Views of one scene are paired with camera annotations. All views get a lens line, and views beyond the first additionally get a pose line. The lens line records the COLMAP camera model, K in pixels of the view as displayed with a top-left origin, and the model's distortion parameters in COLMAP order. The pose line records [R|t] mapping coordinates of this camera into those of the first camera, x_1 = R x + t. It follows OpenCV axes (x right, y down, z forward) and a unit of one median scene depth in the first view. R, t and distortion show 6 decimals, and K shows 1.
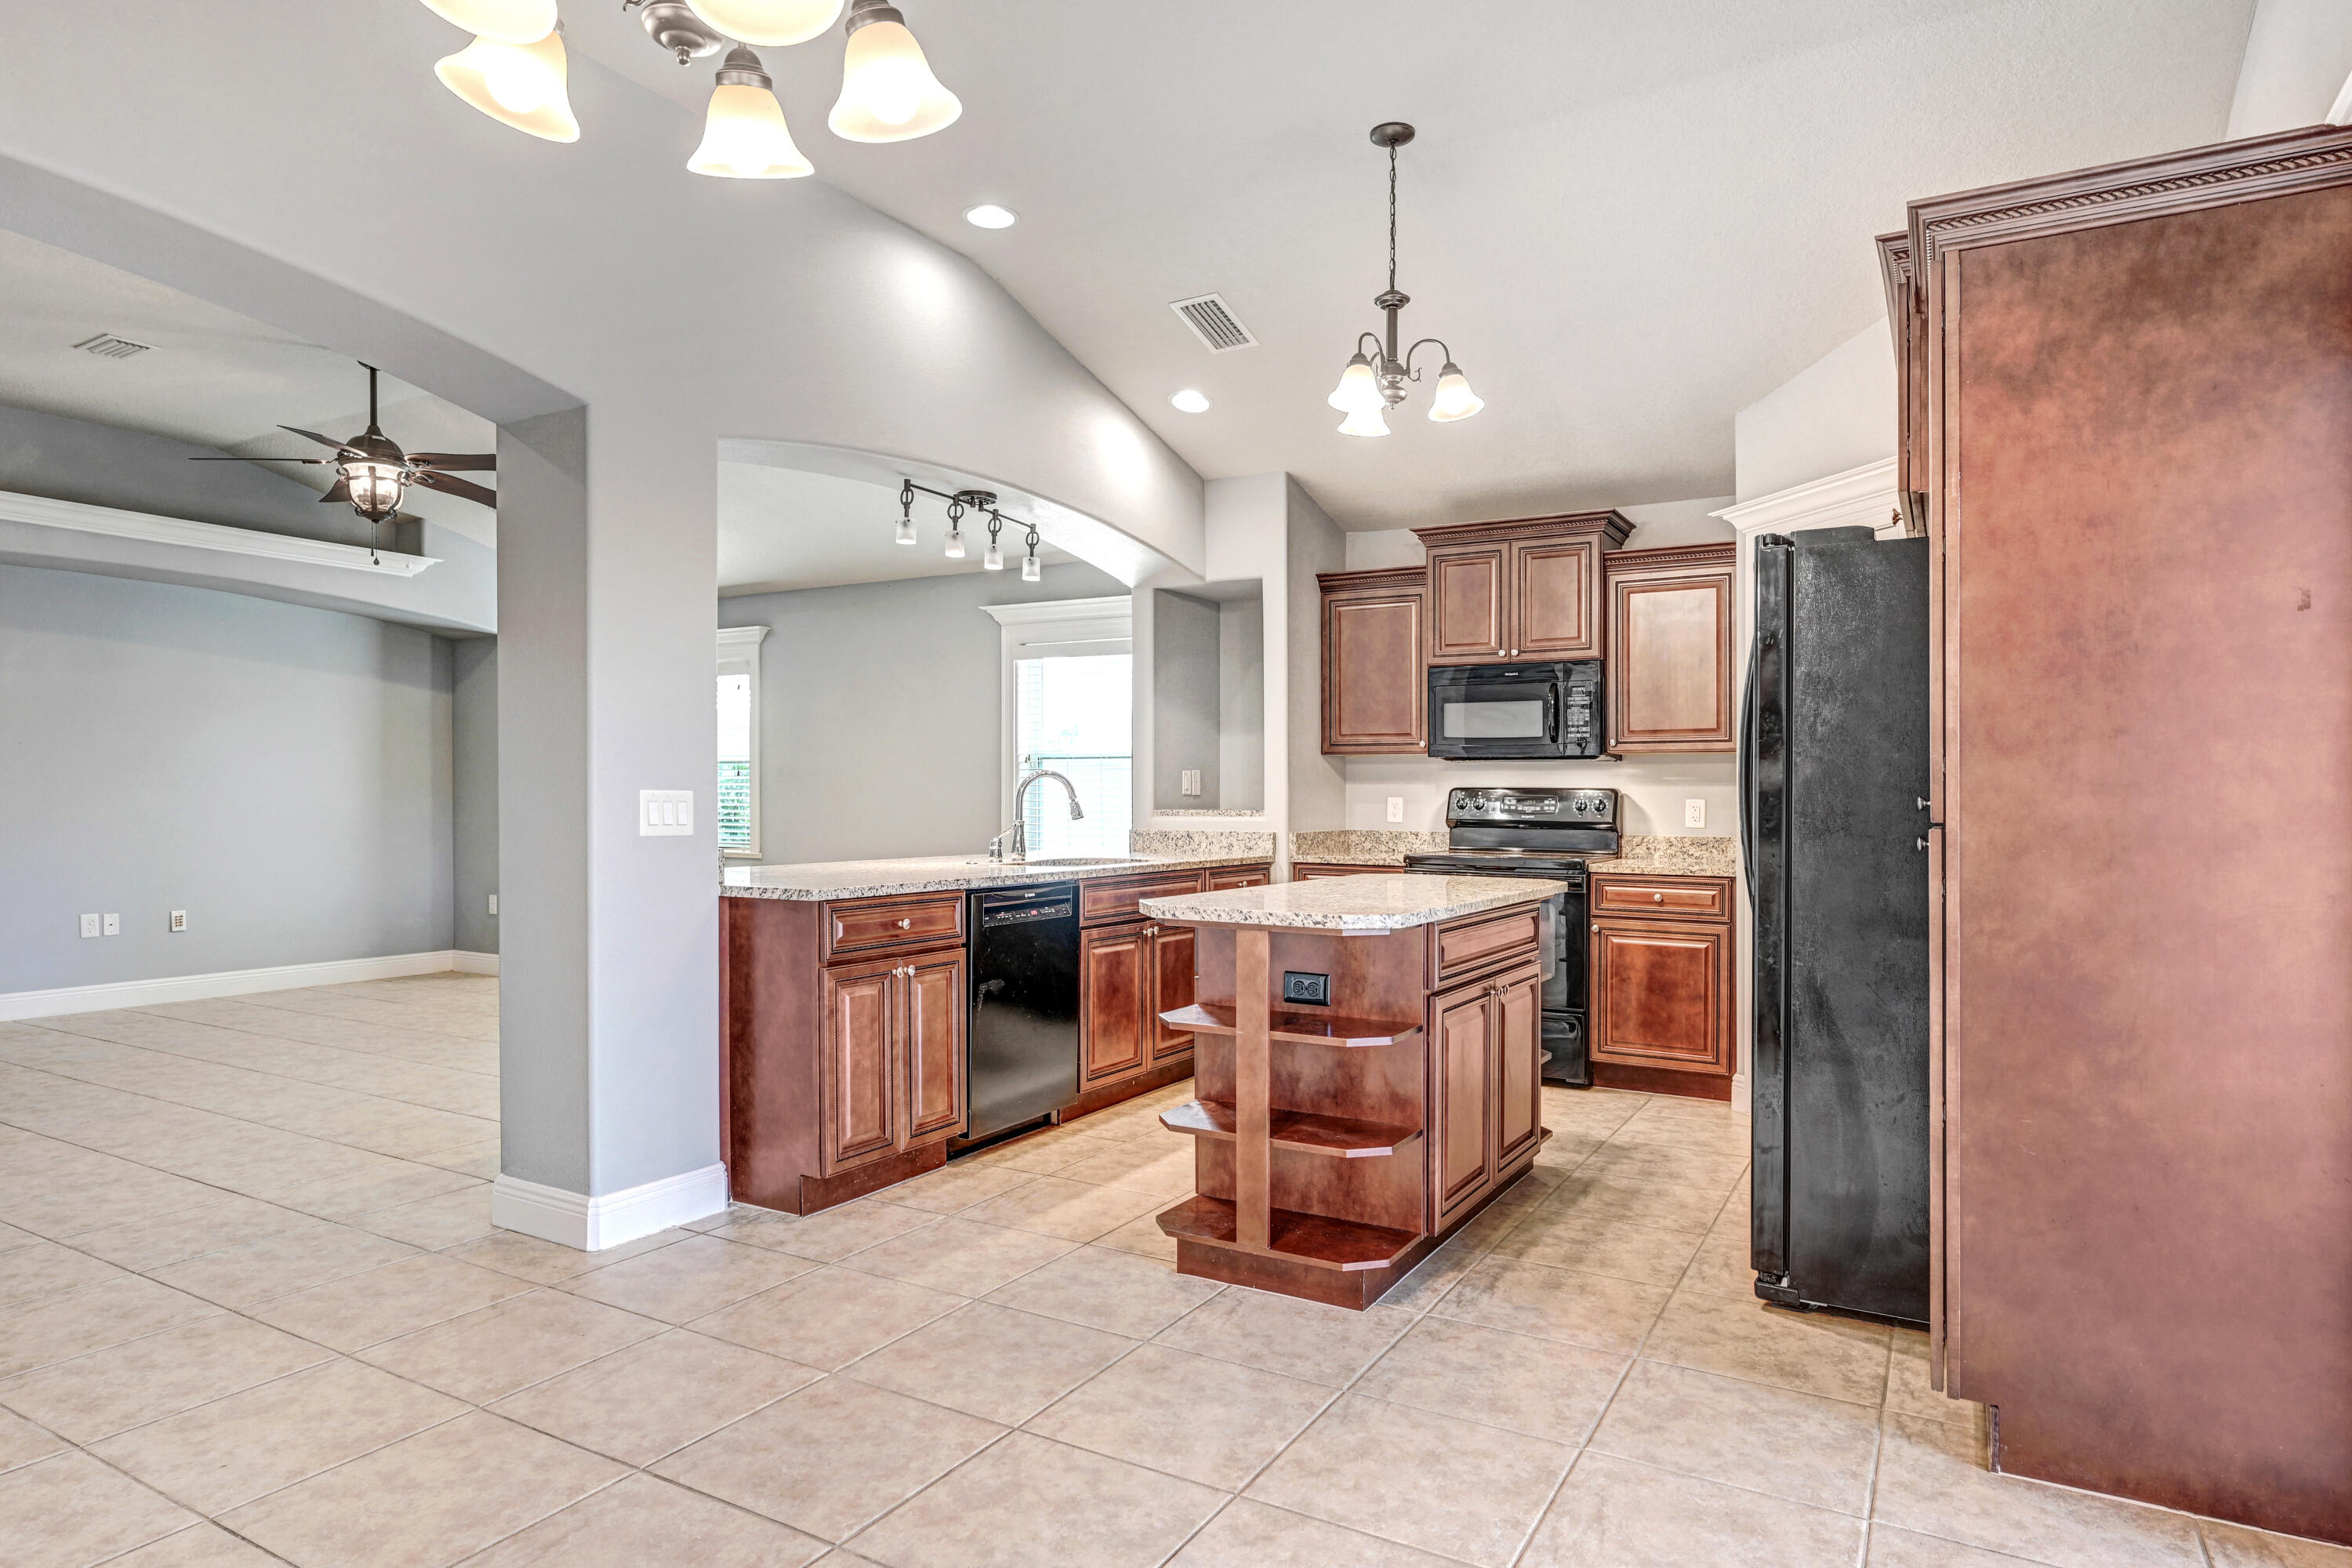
lens RADIAL K [[1317.6, 0, 1172.6], [0, 1317.6, 781.1], [0, 0, 1]] dist [-0.000781, -0.000069]
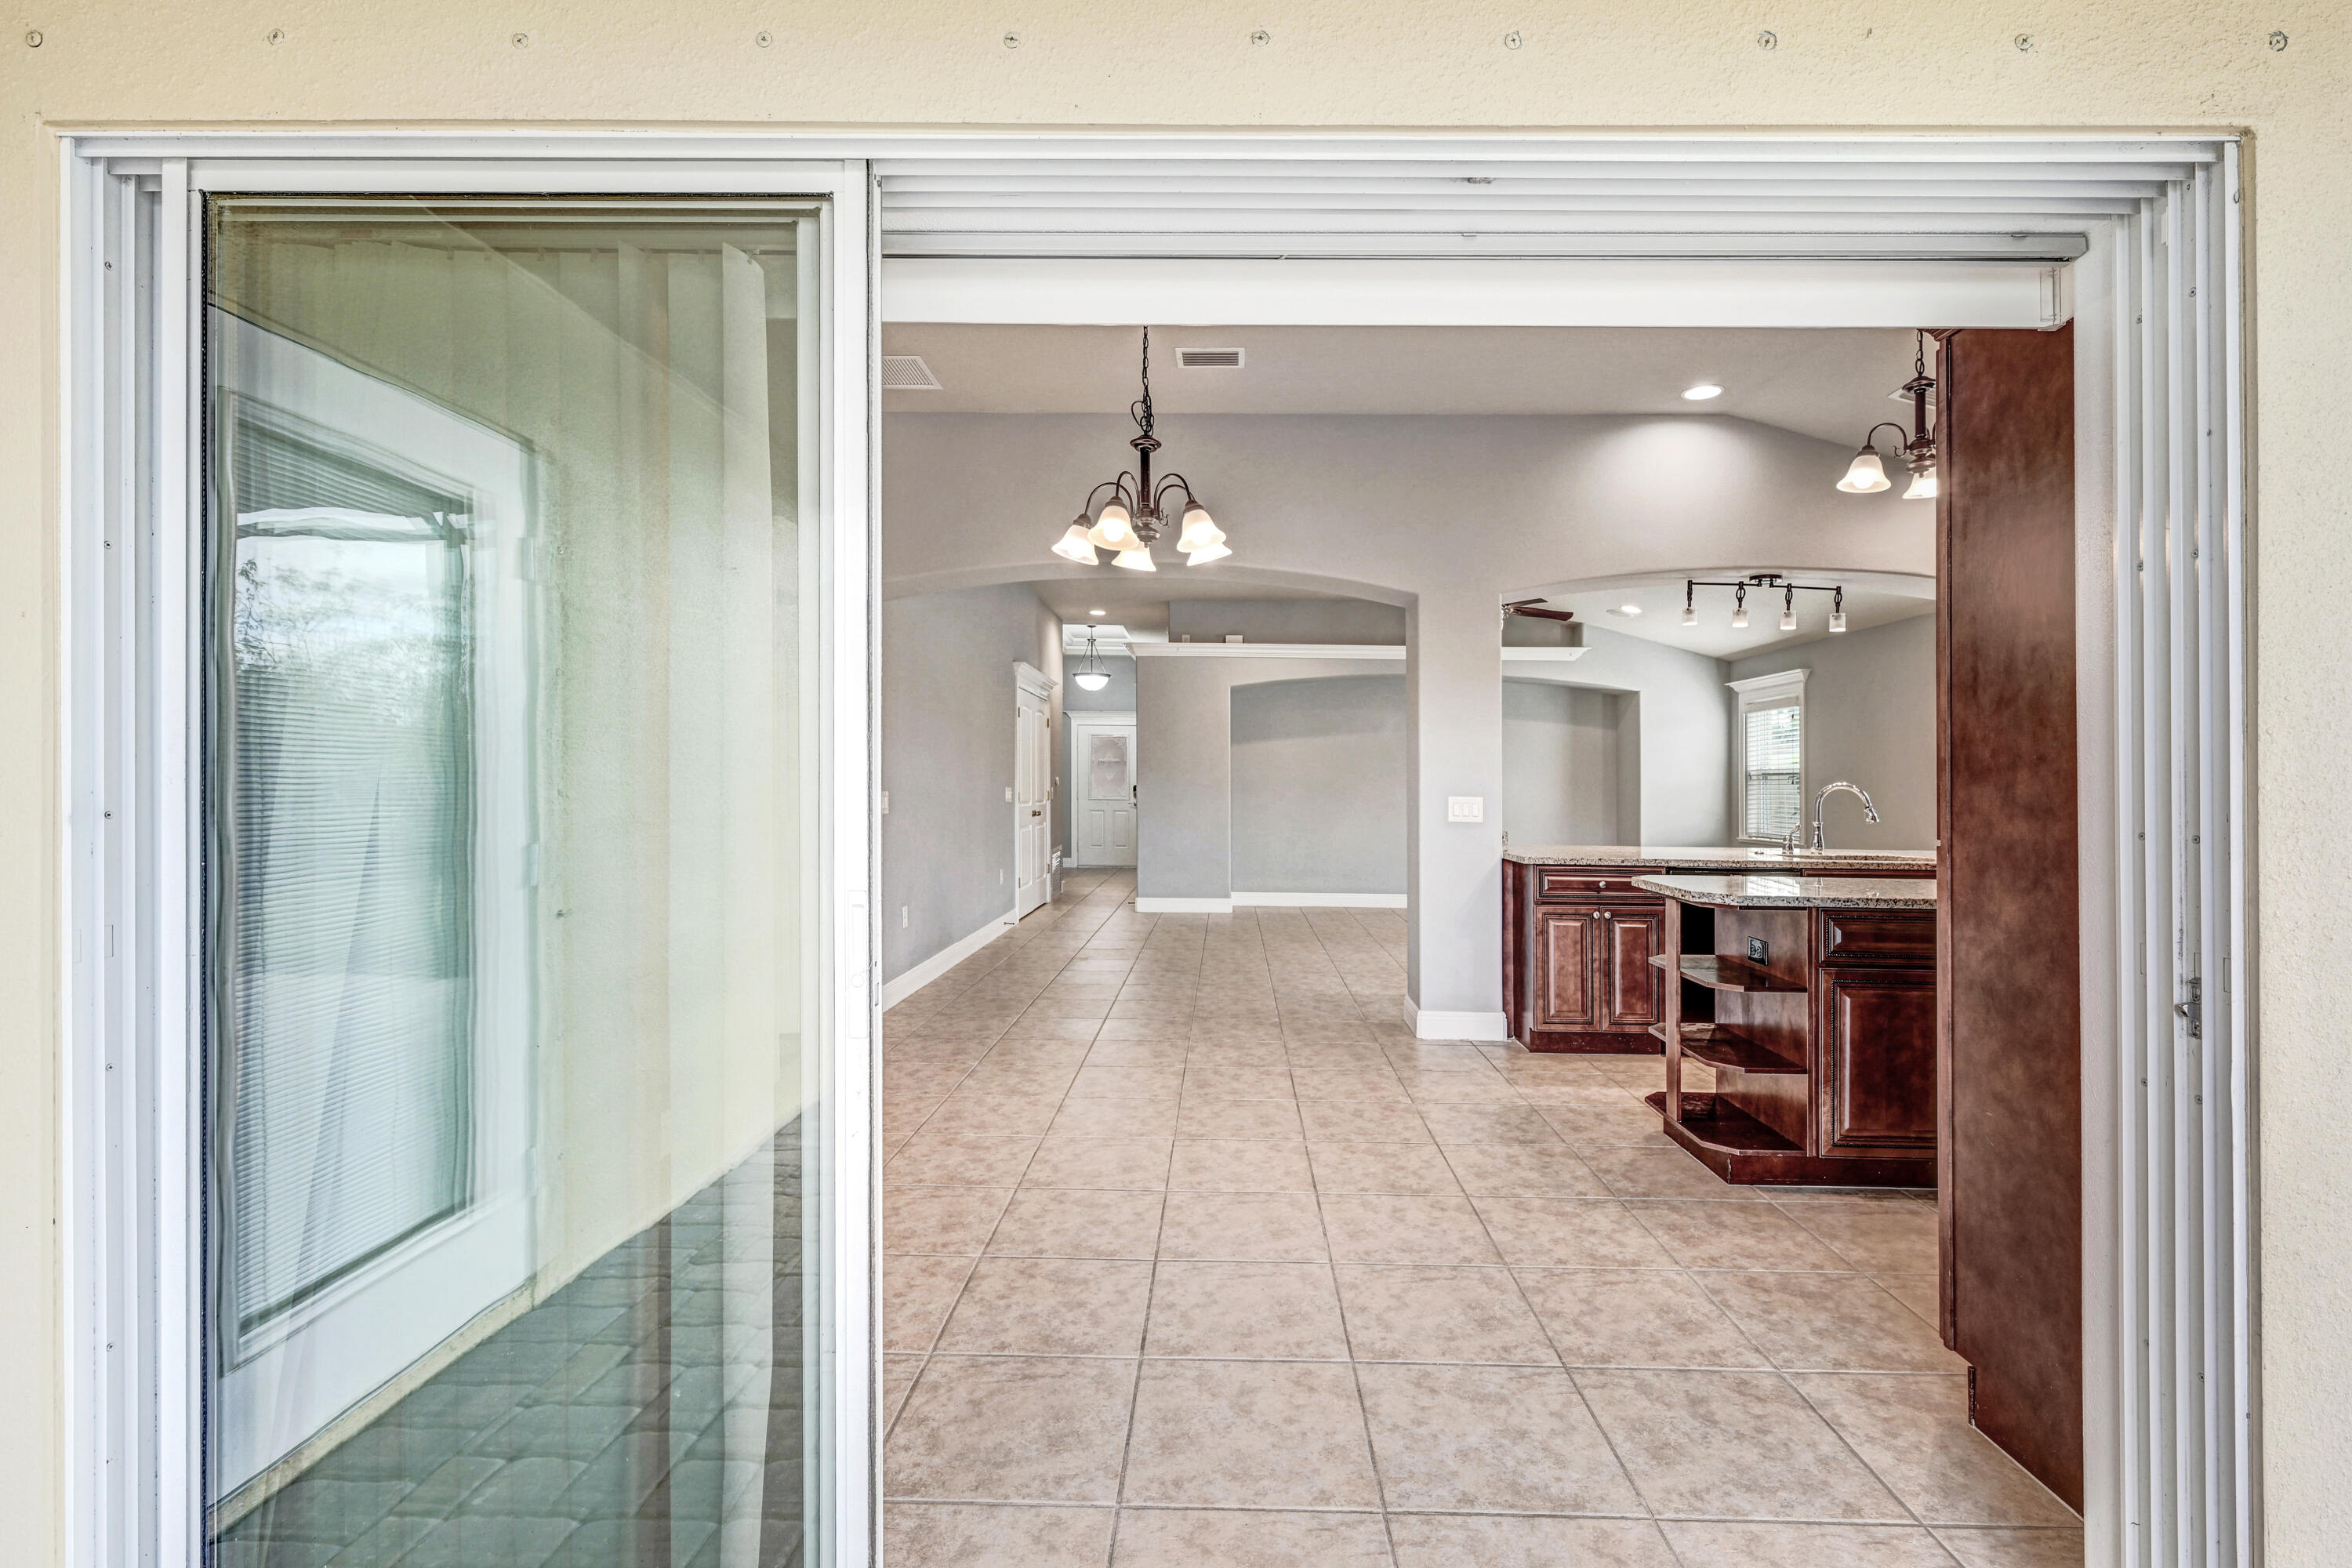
lens RADIAL K [[1018.2, 0, 1219.0], [0, 1018.2, 781.3], [0, 0, 1]] dist [-0.000785, -0.000024]
pose [[0.498429, -0.002511, -0.866927, 0.434593], [0.000061, 0.999996, -0.002861, -0.007086], [0.866931, 0.001373, 0.498427, 0.007254]]
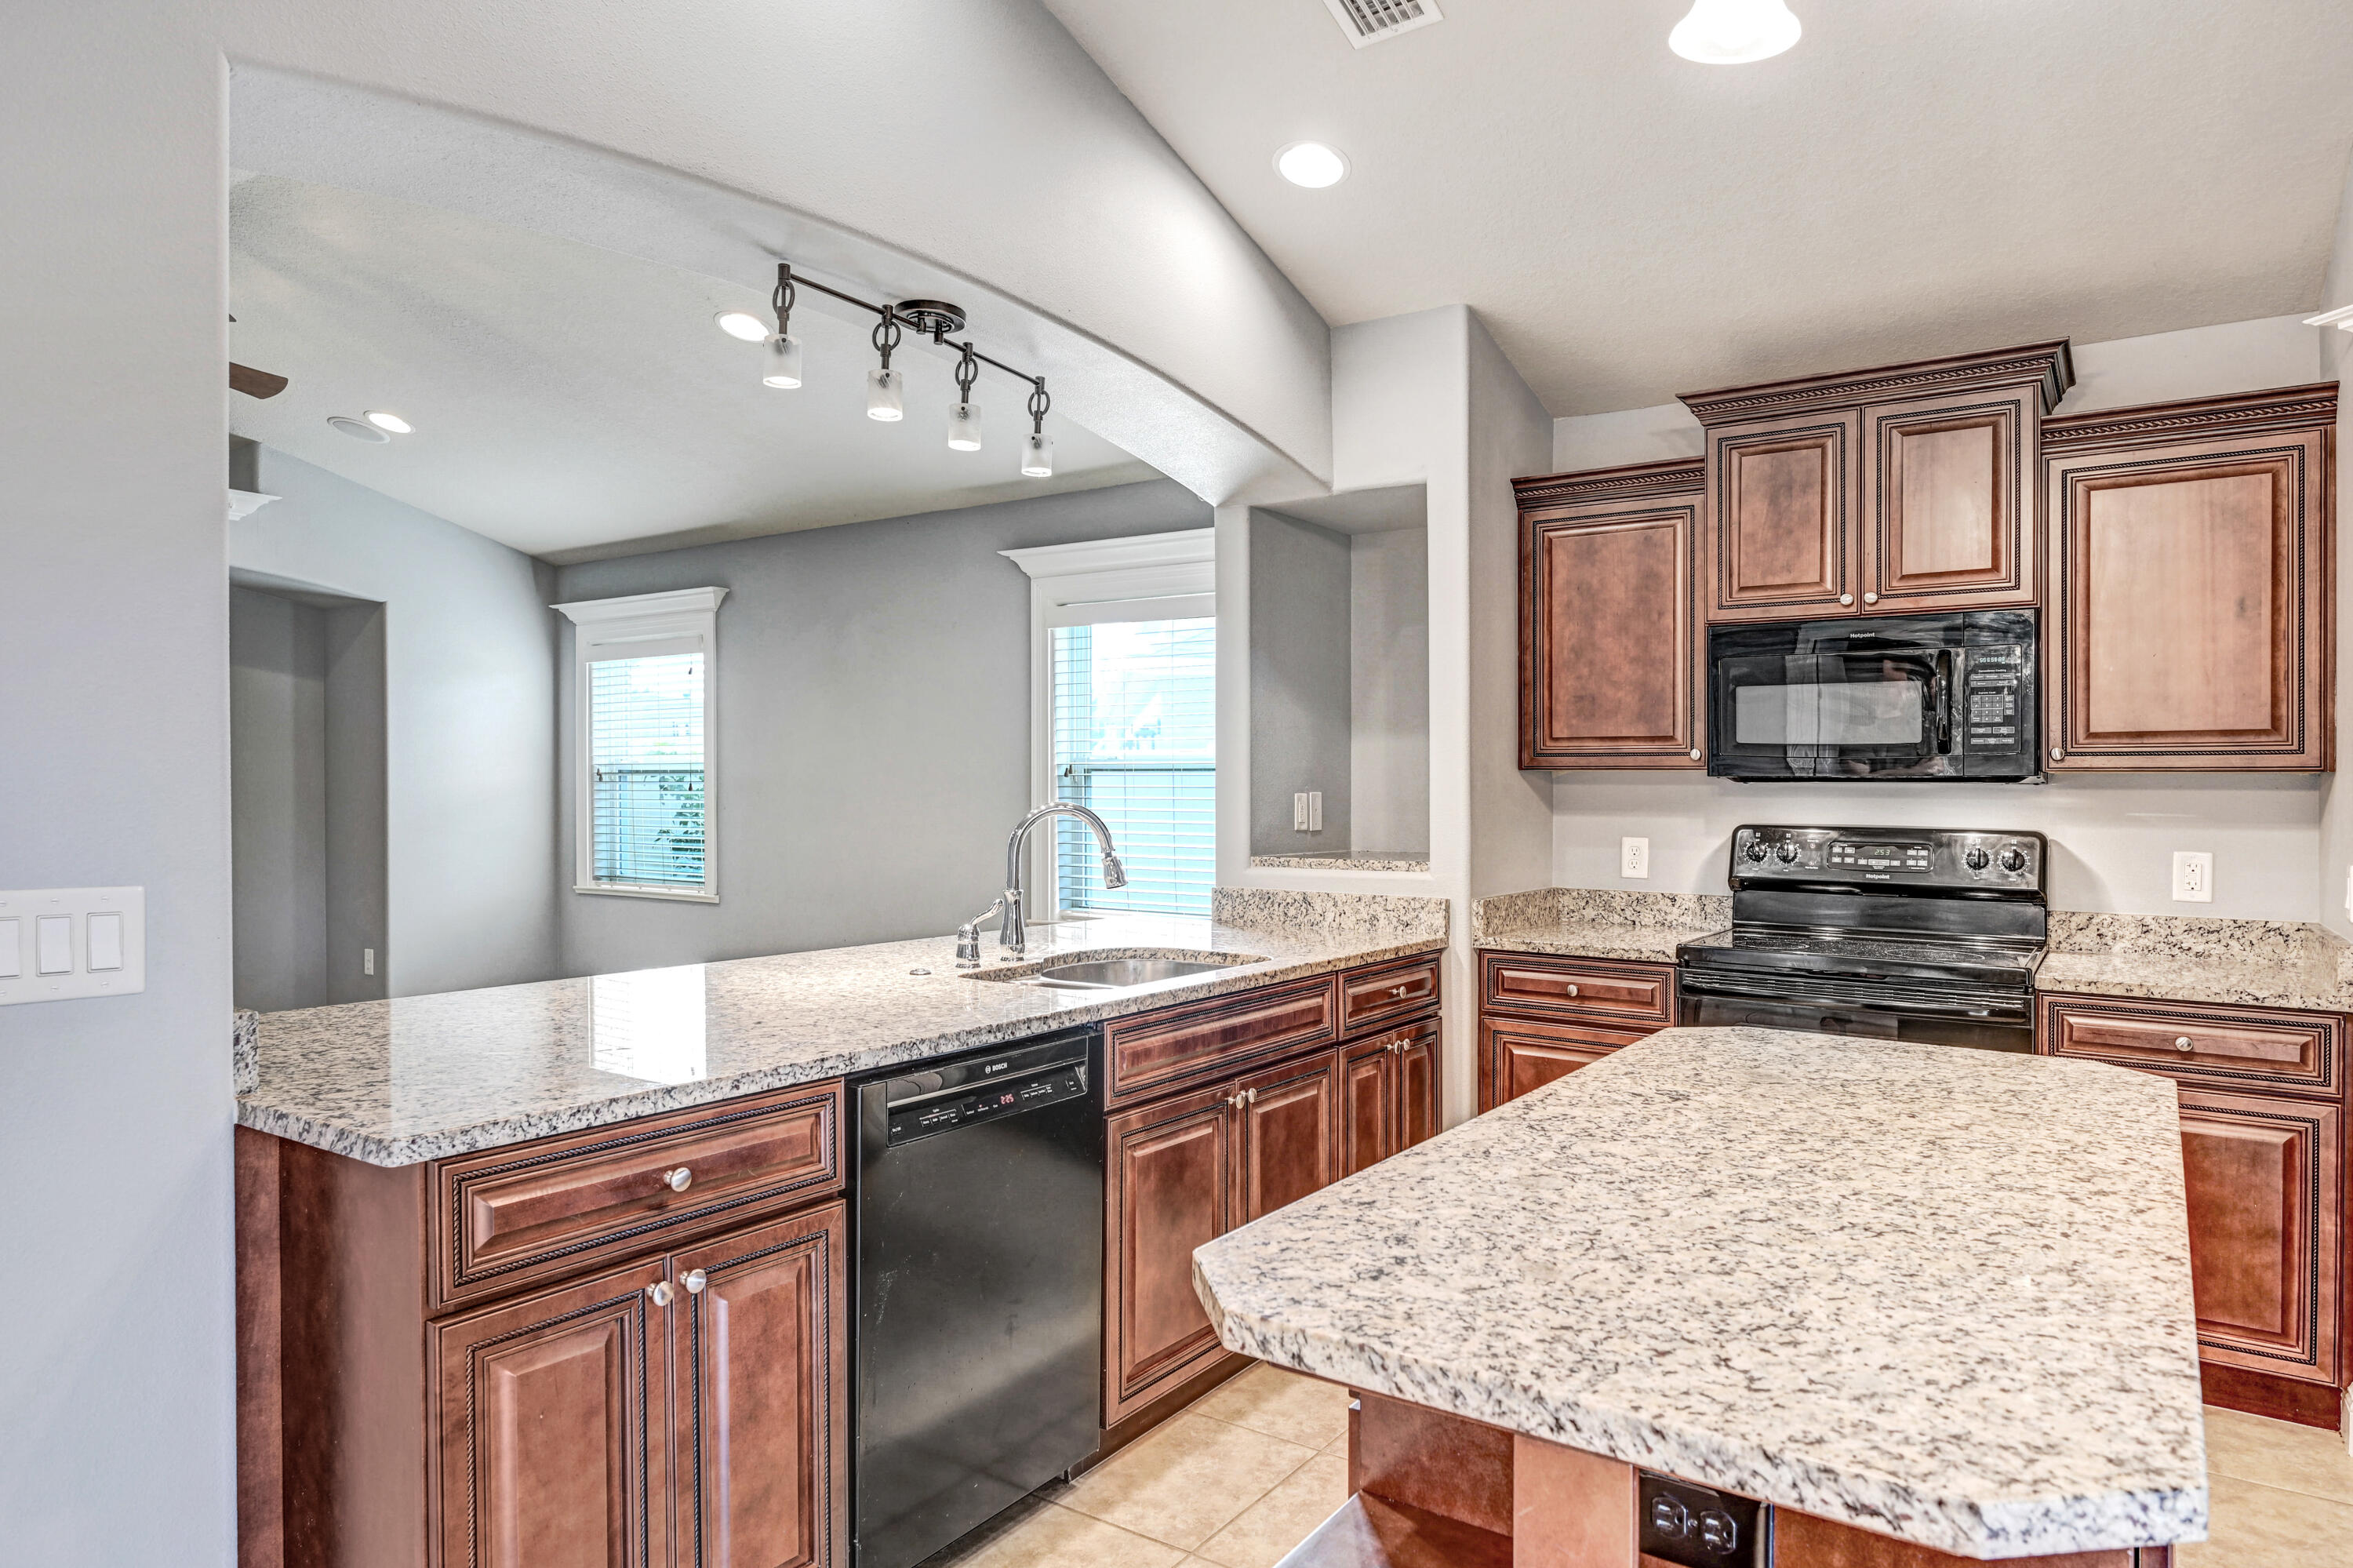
lens RADIAL K [[1393.1, 0, 1210.1], [0, 1393.1, 790.0], [0, 0, 1]] dist [-0.006262, -0.000430]
pose [[0.998926, 0.000556, -0.046331, -0.002630], [-0.000170, 0.999965, 0.008352, -0.018517], [0.046334, -0.008335, 0.998891, 0.386208]]
